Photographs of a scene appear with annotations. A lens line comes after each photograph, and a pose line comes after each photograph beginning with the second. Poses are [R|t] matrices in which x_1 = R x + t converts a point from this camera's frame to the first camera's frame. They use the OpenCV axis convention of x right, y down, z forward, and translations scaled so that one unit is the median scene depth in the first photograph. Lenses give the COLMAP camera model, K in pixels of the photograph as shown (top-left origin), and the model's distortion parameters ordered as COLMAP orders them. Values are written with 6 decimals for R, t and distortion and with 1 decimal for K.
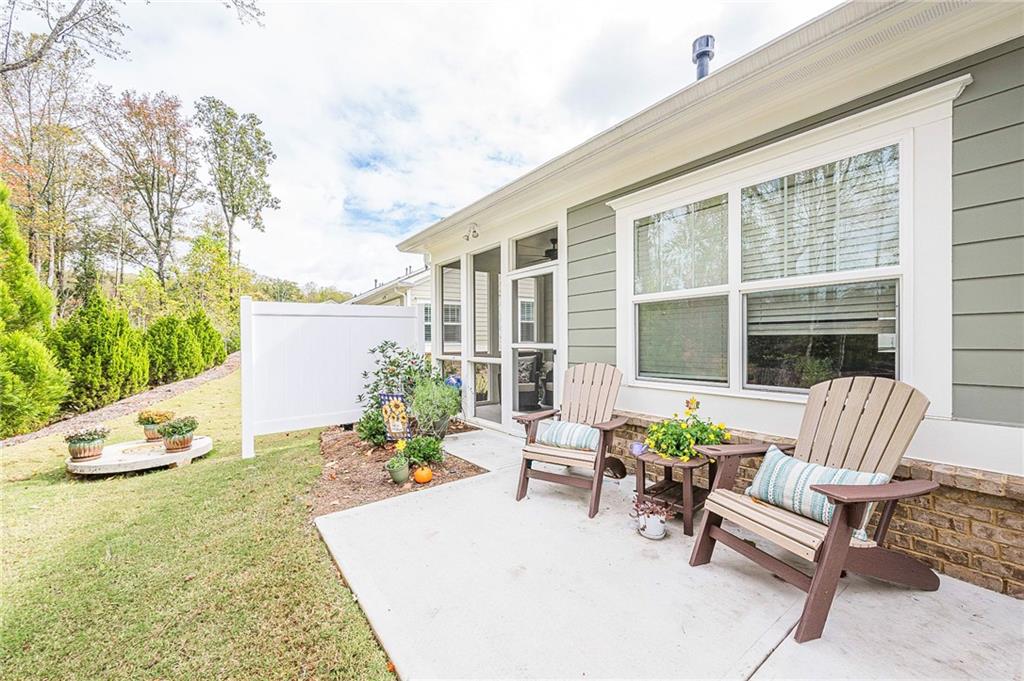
lens RADIAL K [[403.3, 0, 512.9], [0, 403.3, 340.2], [0, 0, 1]] dist [-0.000718, -0.000064]
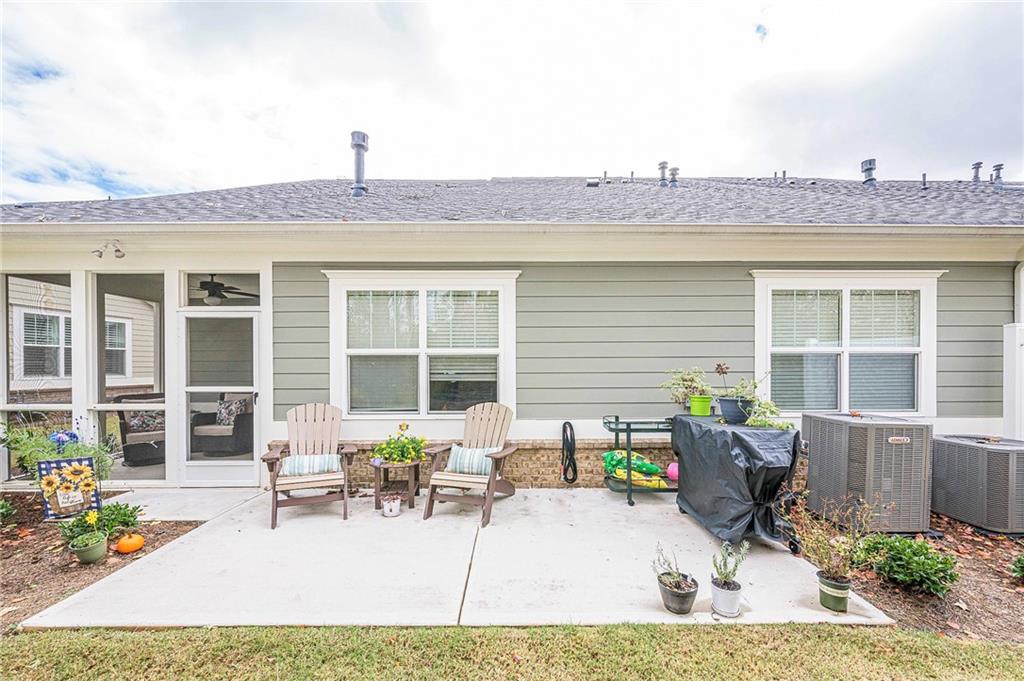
lens RADIAL K [[403.3, 0, 511.5], [0, 403.3, 371.6], [0, 0, 1]] dist [-0.000718, -0.000064]
pose [[0.594823, -0.000531, 0.803856, -0.500688], [-0.001110, 0.999998, 0.001482, -0.048990], [-0.803856, -0.001774, 0.594822, -0.217297]]
